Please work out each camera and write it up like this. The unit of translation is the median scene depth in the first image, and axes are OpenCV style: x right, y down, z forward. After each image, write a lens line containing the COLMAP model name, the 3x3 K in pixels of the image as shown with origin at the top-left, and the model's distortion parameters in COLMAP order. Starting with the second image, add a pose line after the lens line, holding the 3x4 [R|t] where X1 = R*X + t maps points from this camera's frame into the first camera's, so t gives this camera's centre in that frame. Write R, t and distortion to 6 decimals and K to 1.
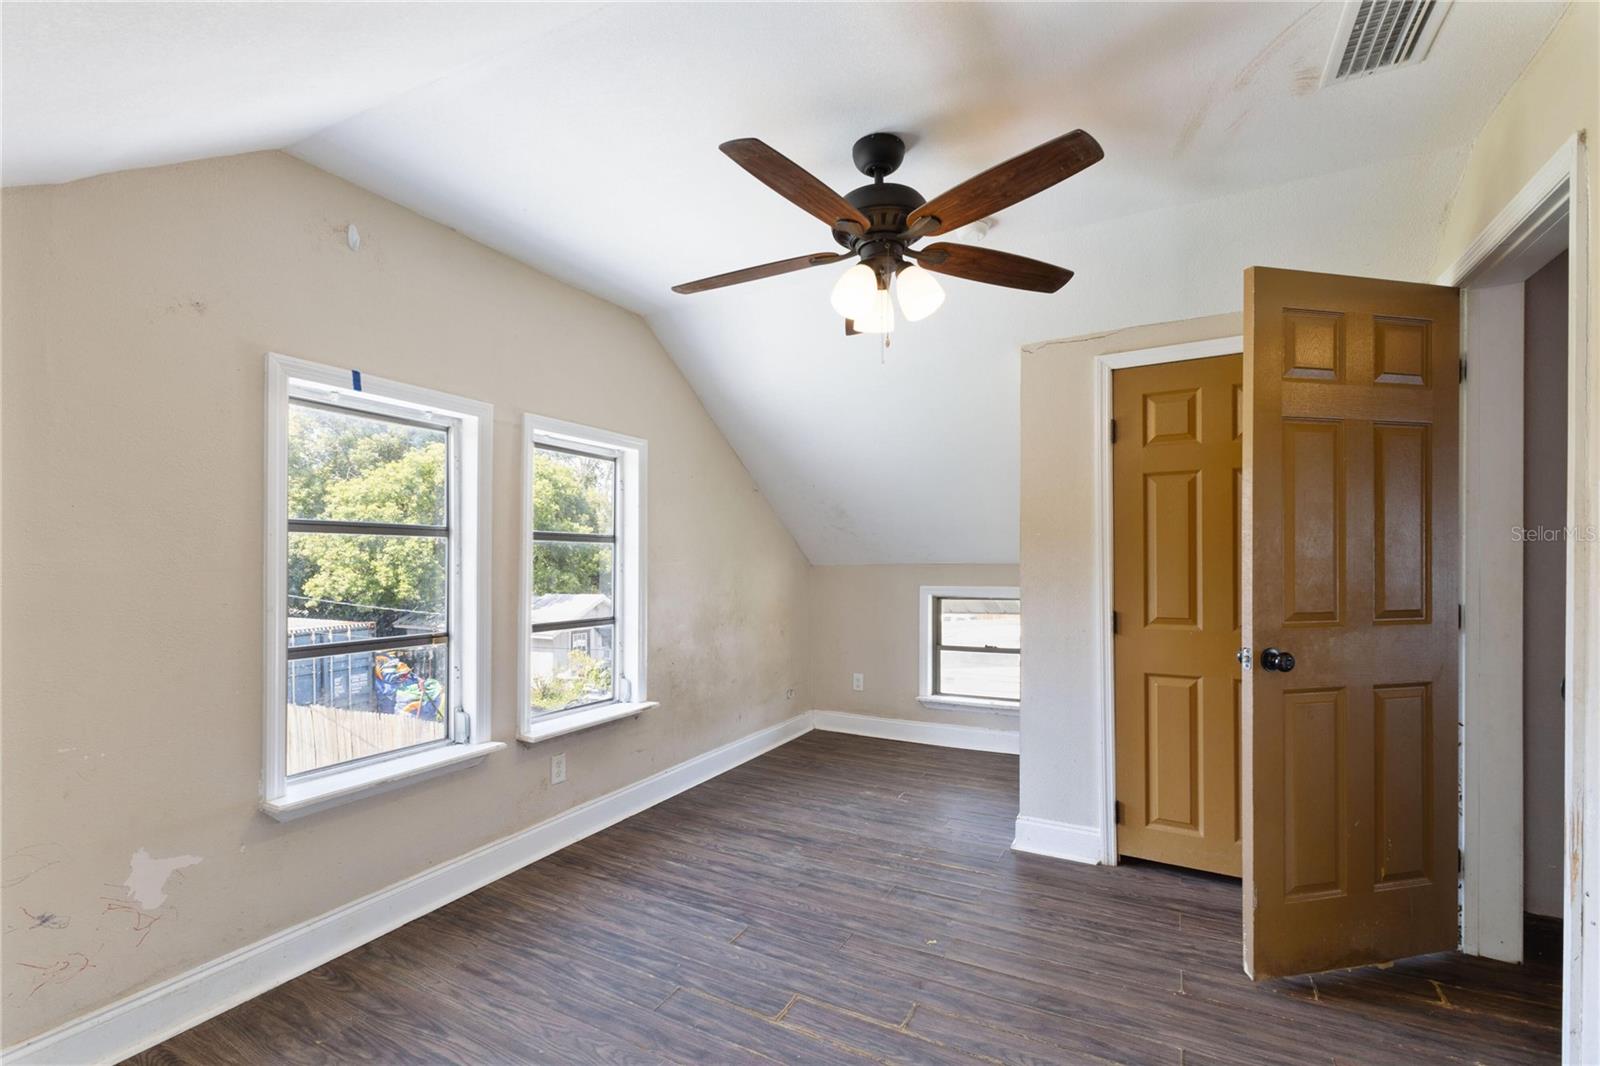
lens RADIAL K [[679.7, 0, 803.7], [0, 679.7, 556.4], [0, 0, 1]] dist [0.006906, -0.000167]
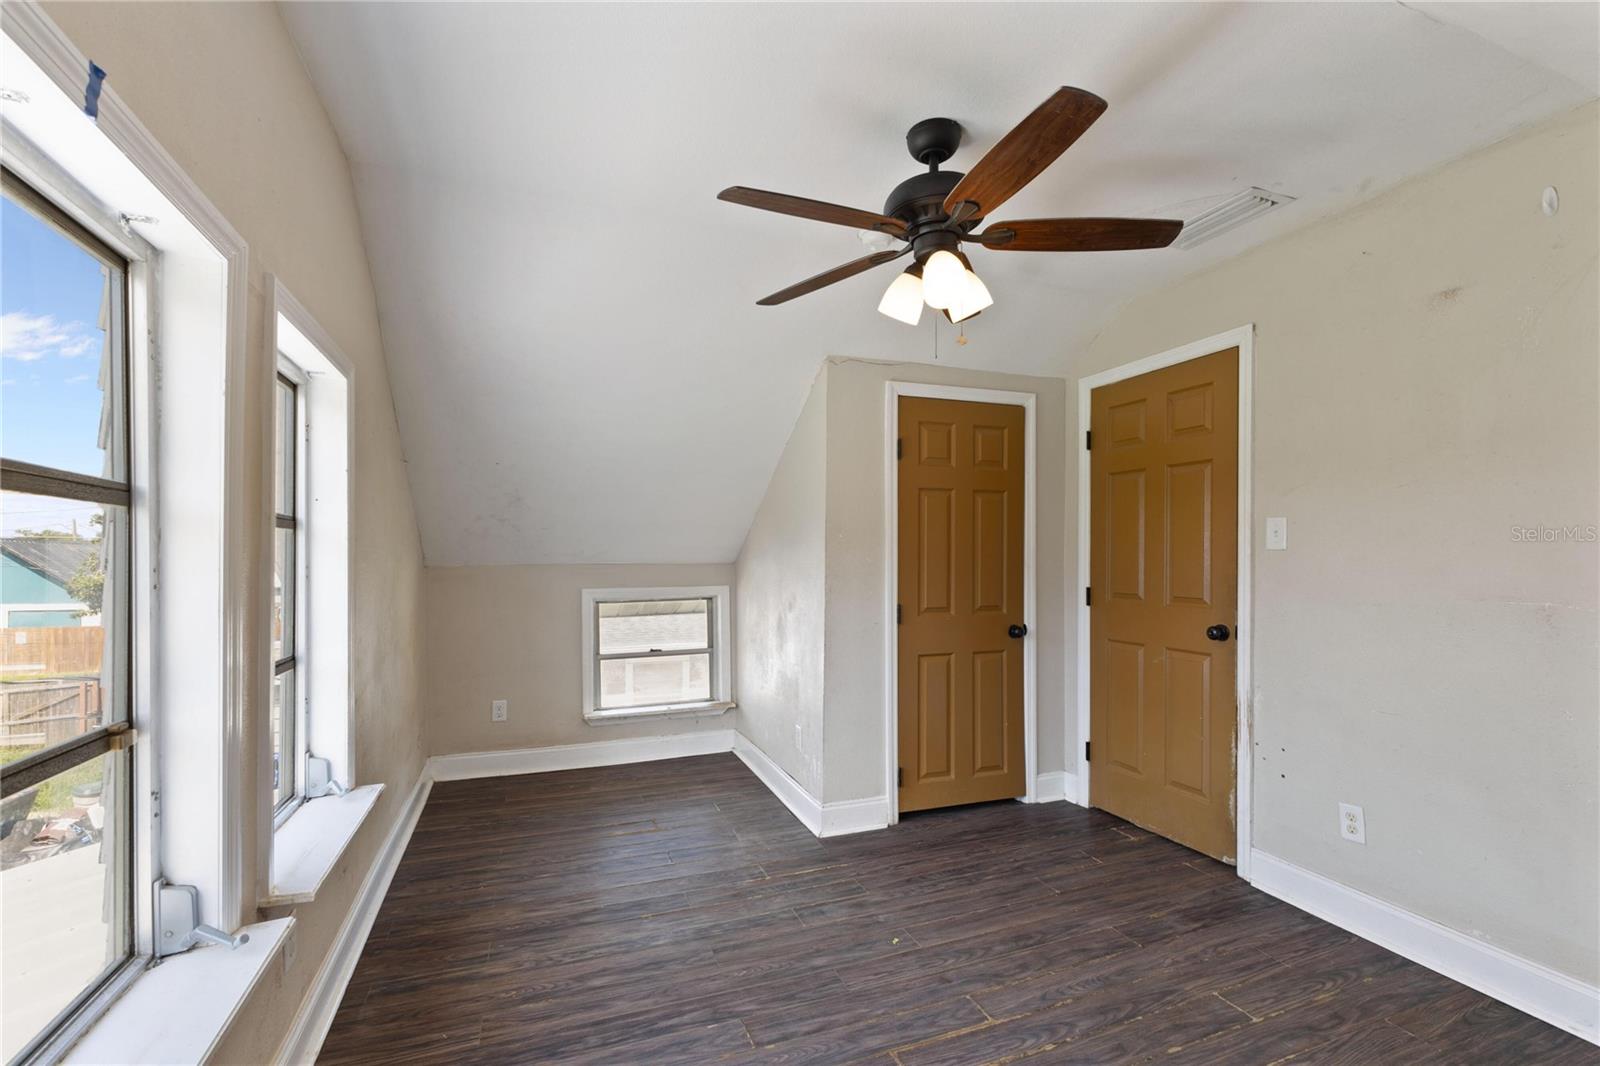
lens RADIAL K [[701.5, 0, 745.9], [0, 701.5, 562.2], [0, 0, 1]] dist [0.007690, -0.000038]
pose [[0.668338, -0.001828, 0.743855, -0.632505], [-0.004873, 0.999965, 0.006835, 0.001976], [-0.743841, -0.008193, 0.668306, 0.413733]]
